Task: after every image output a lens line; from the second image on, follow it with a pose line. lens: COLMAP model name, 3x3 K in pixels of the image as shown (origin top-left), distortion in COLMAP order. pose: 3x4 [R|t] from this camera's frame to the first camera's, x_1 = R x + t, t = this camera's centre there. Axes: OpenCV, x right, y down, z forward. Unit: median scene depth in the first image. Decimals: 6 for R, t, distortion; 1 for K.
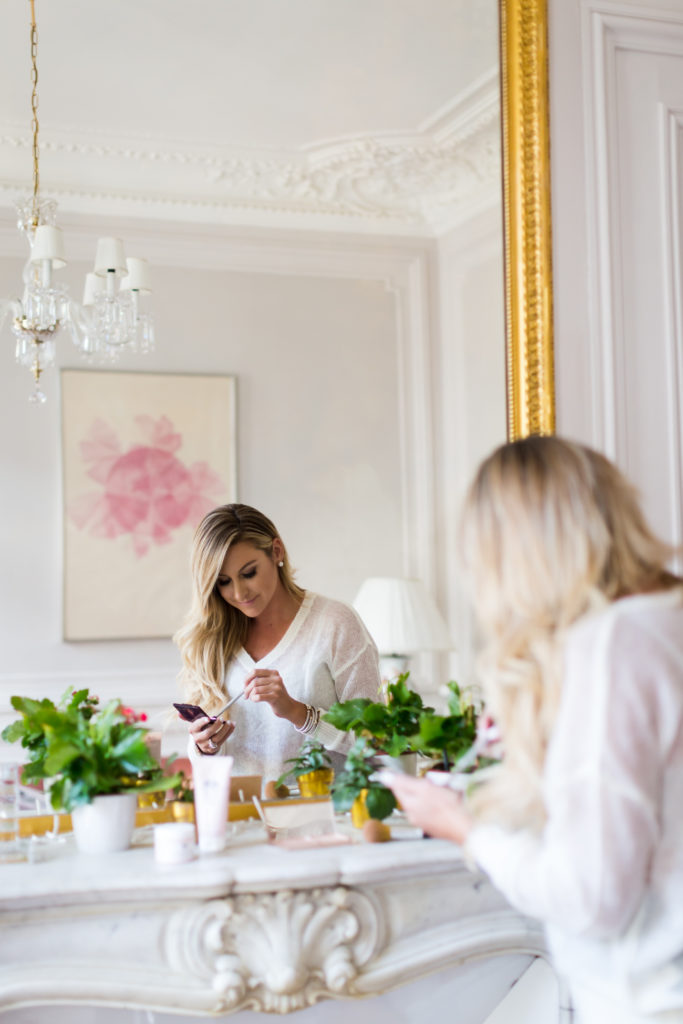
lens RADIAL K [[1522.9, 0, 341.5], [0, 1522.9, 512.0], [0, 0, 1]] dist [-0.032078, -0.011663]
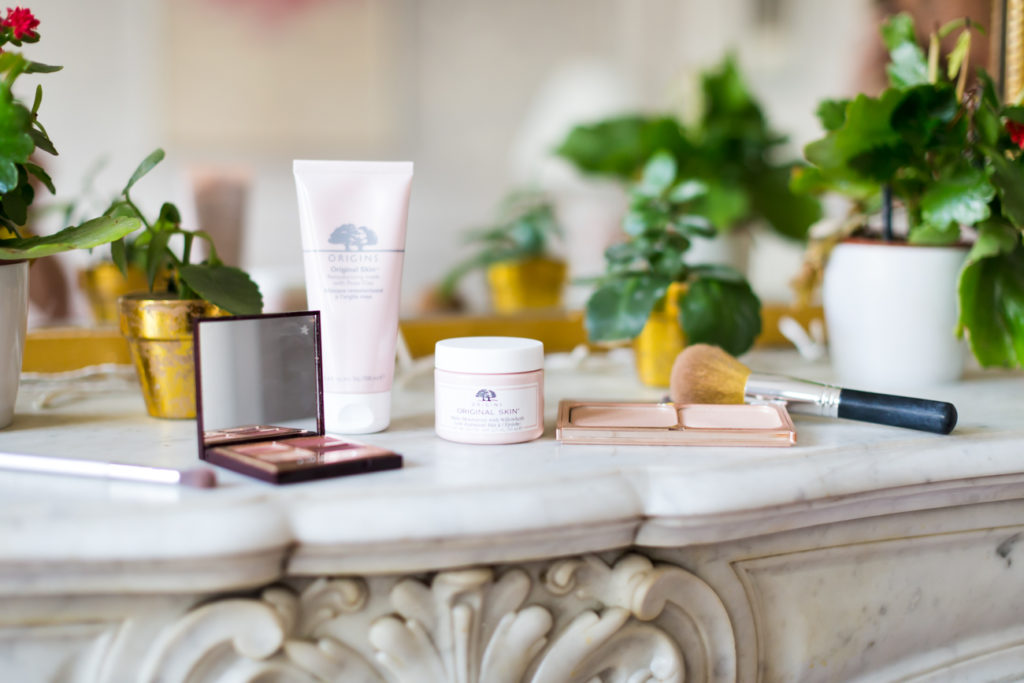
lens RADIAL K [[1522.9, 0, 512.0], [0, 1522.9, 341.5], [0, 0, 1]] dist [-0.032078, -0.011663]
pose [[0.999742, 0.022399, -0.003827, -0.023494], [-0.021462, 0.986096, 0.164783, 0.133036], [0.007464, -0.164658, 0.986322, 0.613316]]
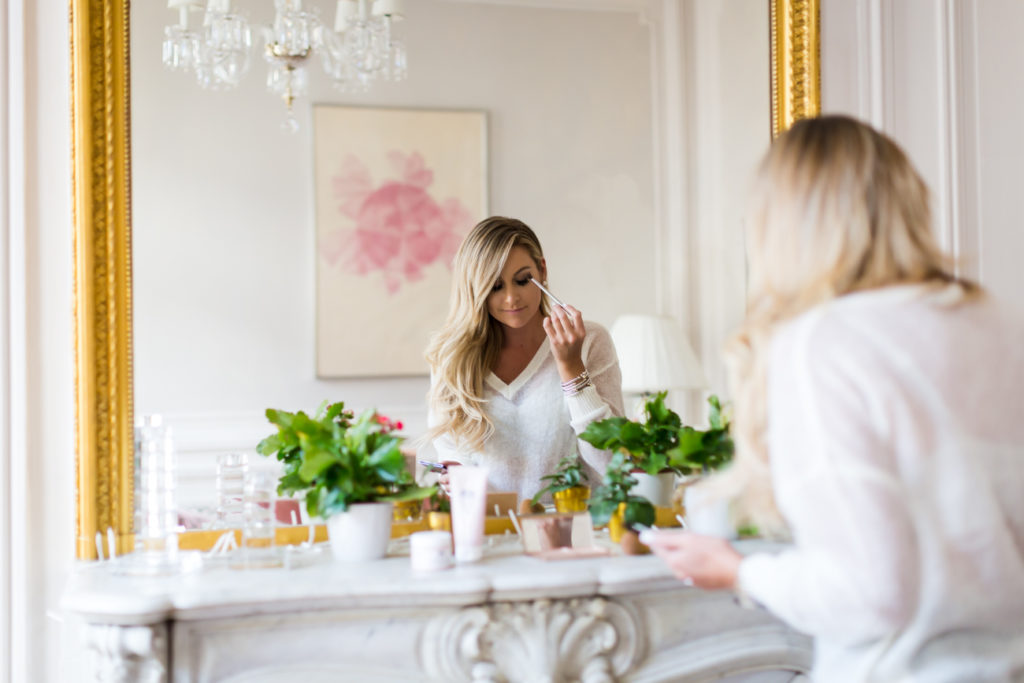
lens RADIAL K [[1522.9, 0, 512.0], [0, 1522.9, 341.5], [0, 0, 1]] dist [-0.032078, -0.011663]
pose [[0.998673, 0.004786, -0.051284, -0.006281], [-0.002244, 0.998771, 0.049504, 0.028894], [0.051458, -0.049323, 0.997456, 0.019436]]
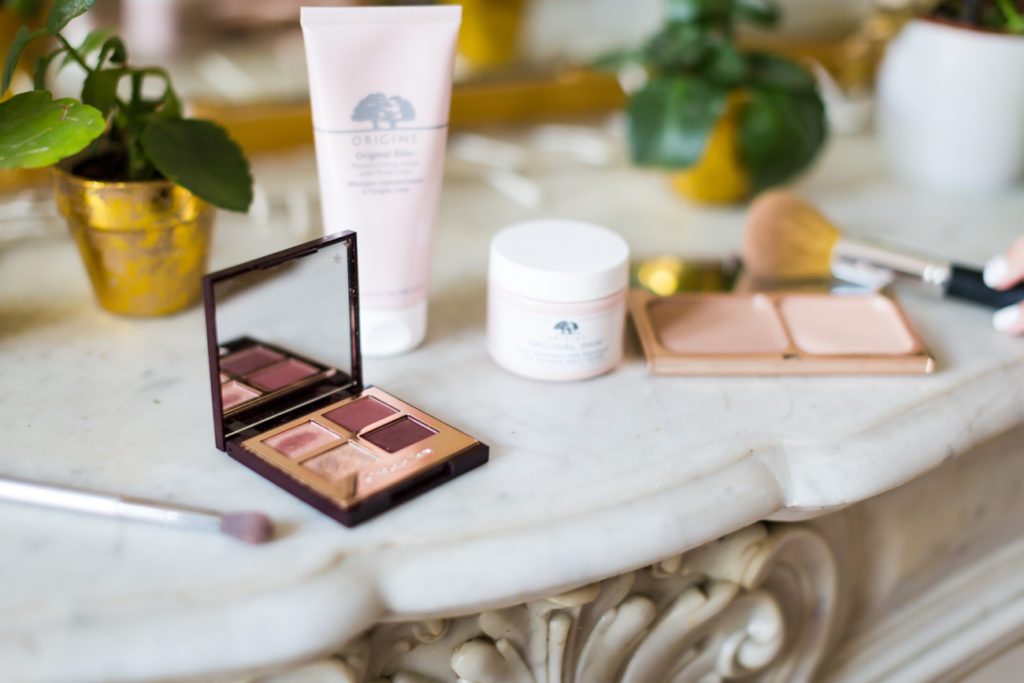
lens RADIAL K [[1522.9, 0, 512.0], [0, 1522.9, 341.5], [0, 0, 1]] dist [-0.032078, -0.011663]
pose [[0.989026, -0.008244, 0.147508, -0.072794], [-0.064980, 0.872408, 0.484440, 0.080819], [-0.132681, -0.488709, 0.862299, 0.703464]]
